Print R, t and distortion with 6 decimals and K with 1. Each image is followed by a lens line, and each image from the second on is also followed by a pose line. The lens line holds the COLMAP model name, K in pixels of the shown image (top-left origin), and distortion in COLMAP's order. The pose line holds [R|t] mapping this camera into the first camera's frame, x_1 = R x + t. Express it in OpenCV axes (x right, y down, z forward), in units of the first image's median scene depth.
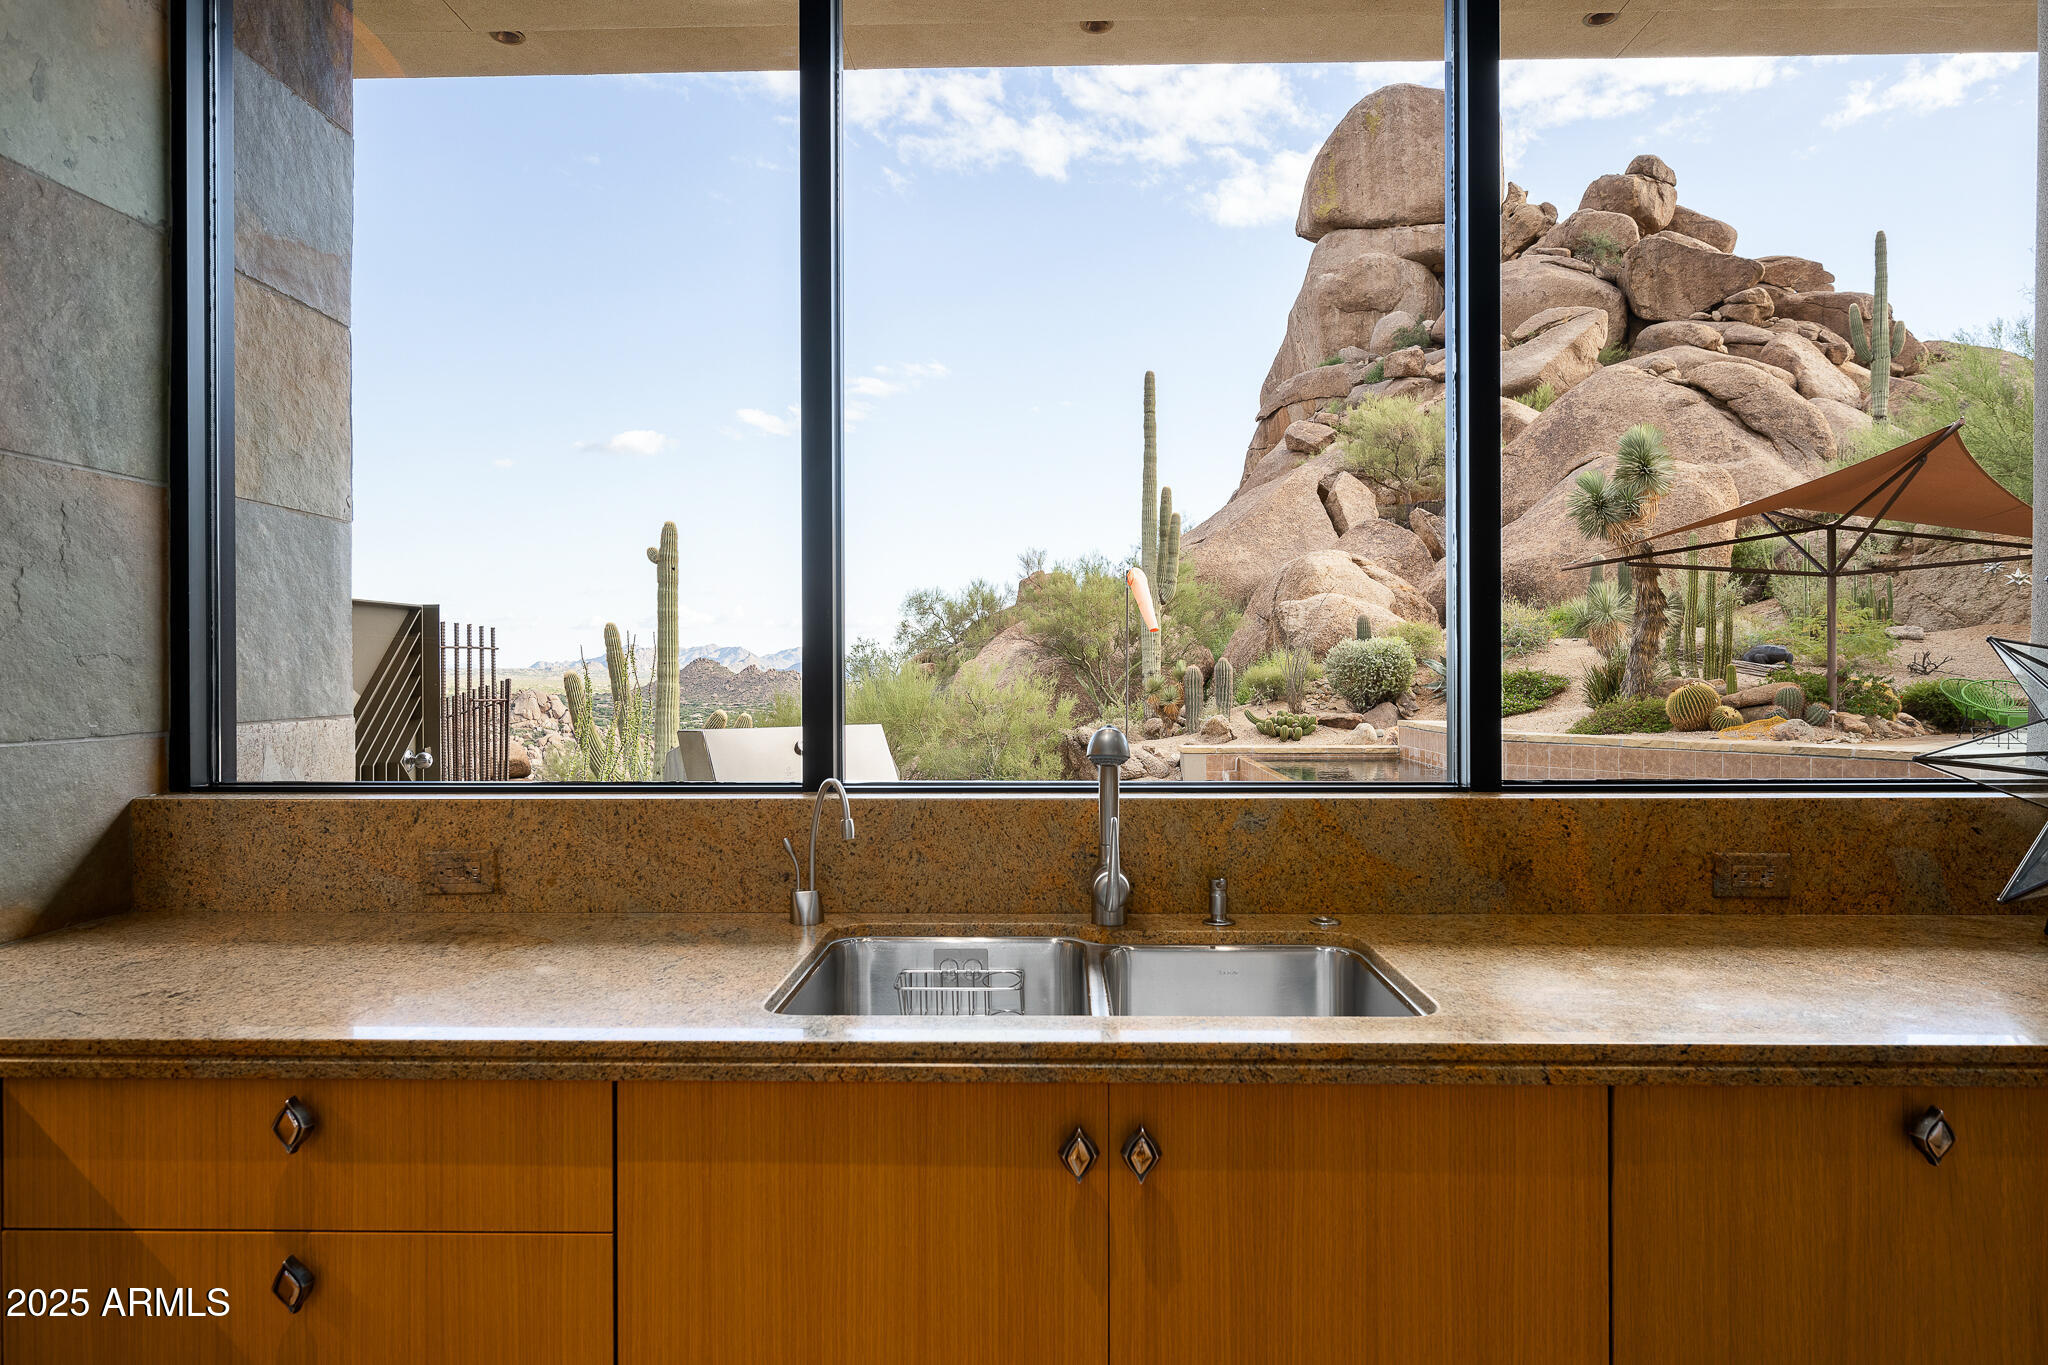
lens RADIAL K [[1181.3, 0, 1024.0], [0, 1181.3, 682.5], [0, 0, 1]] dist [-0.003319, 0.000000]
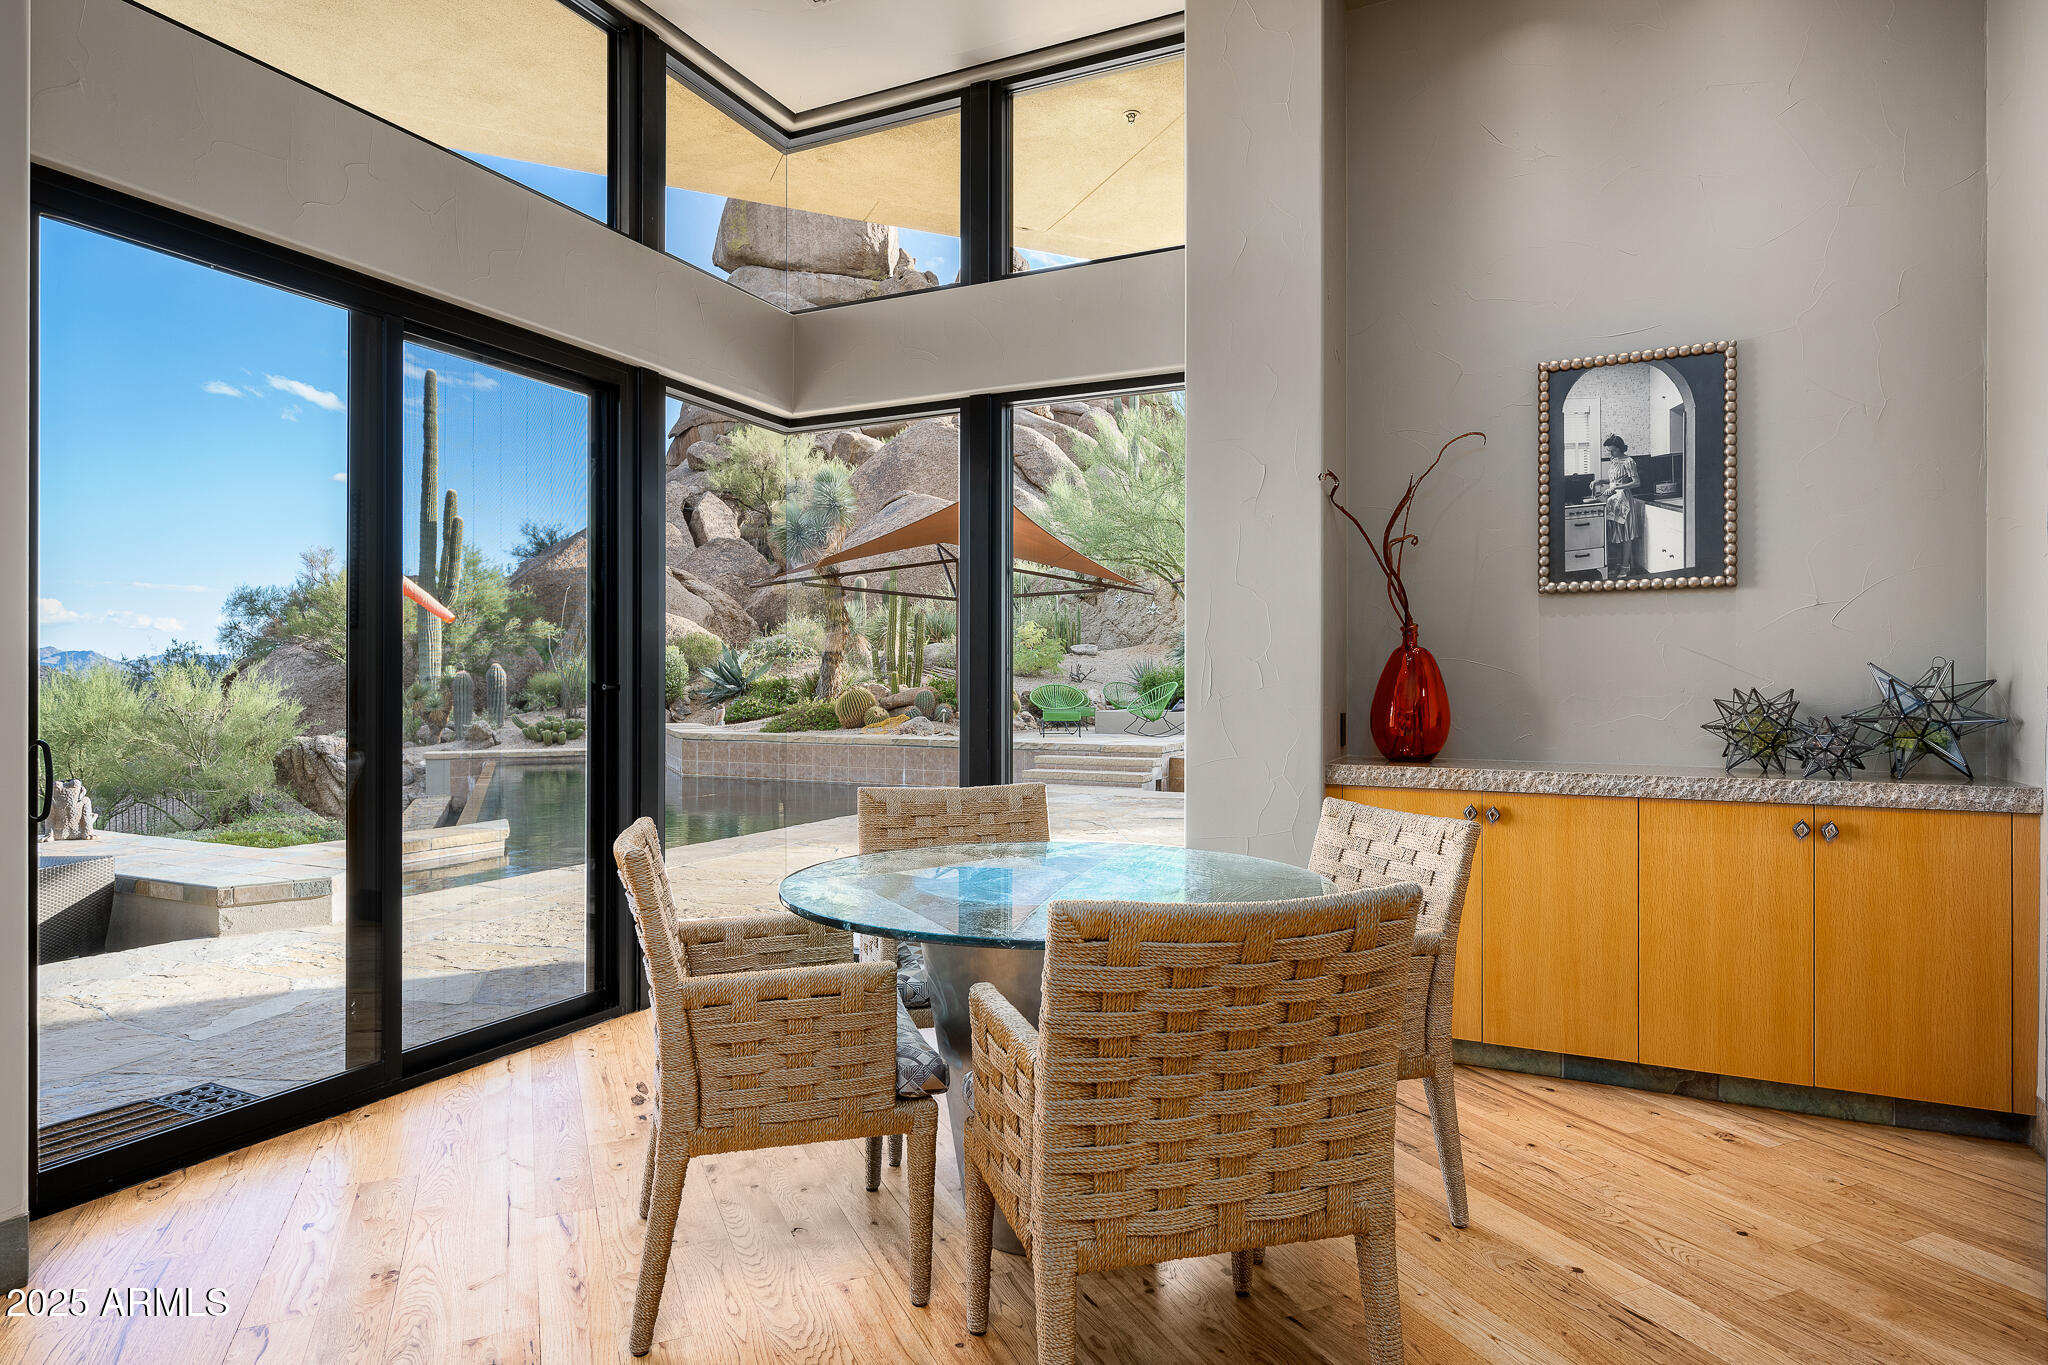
lens RADIAL K [[1128.1, 0, 1024.0], [0, 1128.1, 682.5], [0, 0, 1]] dist [0.003301, 0.000389]
pose [[0.901127, 0.003456, 0.433541, 0.121391], [0.000620, 0.999957, -0.009260, 0.003165], [-0.433555, 0.008613, 0.901086, -0.047426]]
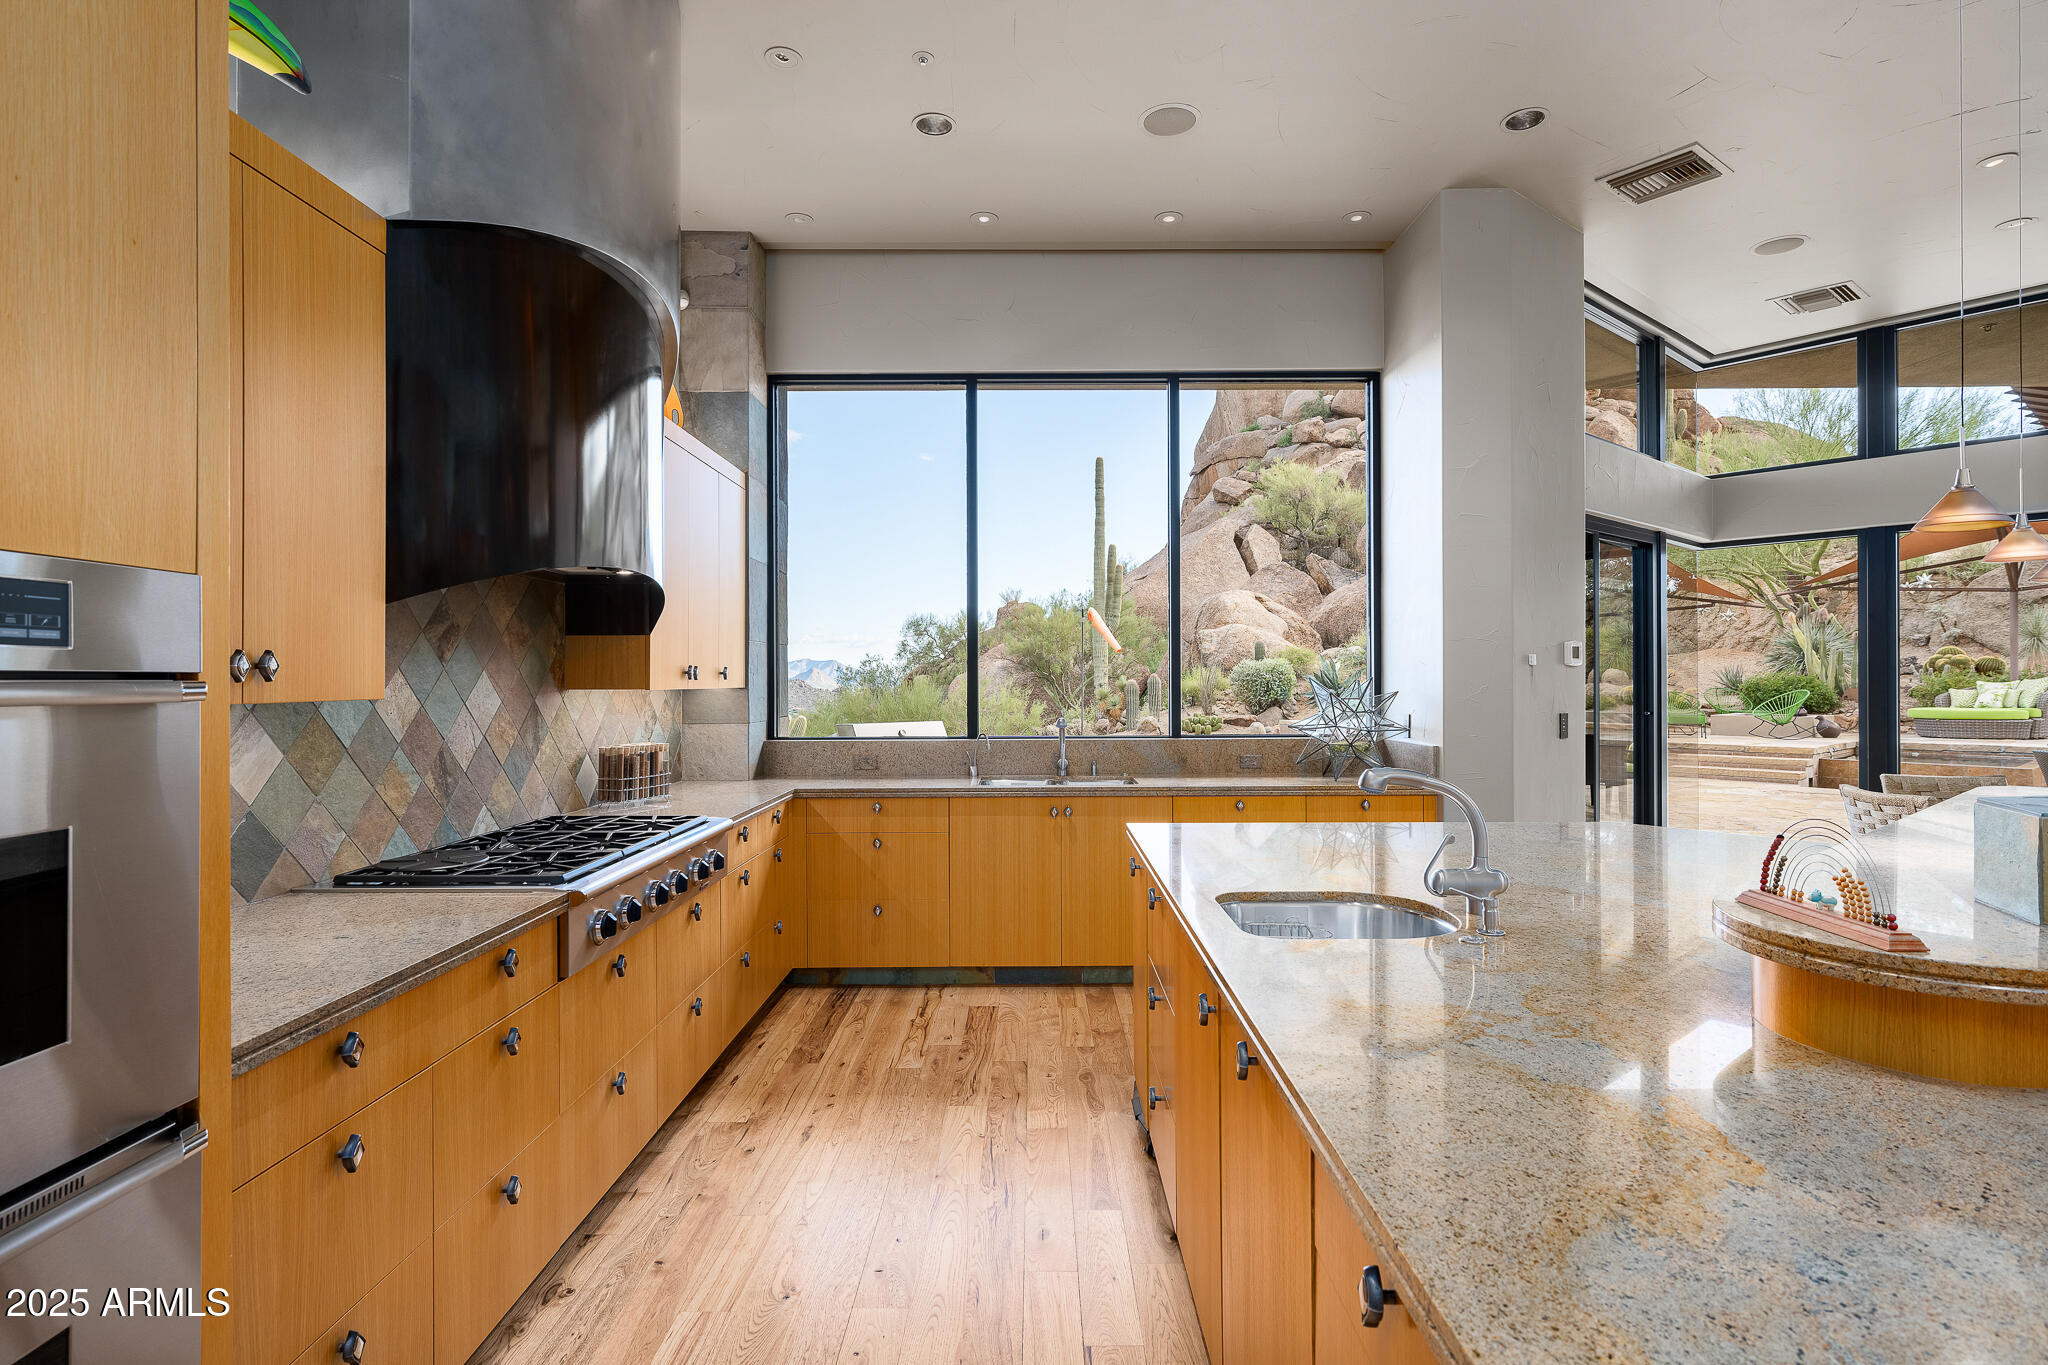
lens RADIAL K [[1022.2, 0, 1024.0], [0, 1022.2, 682.5], [0, 0, 1]] dist [0.000172, 0.000316]
pose [[0.999660, -0.001097, 0.026034, -0.007196], [0.001264, 0.999979, -0.006385, -0.002929], [-0.026026, 0.006416, 0.999641, -0.121438]]
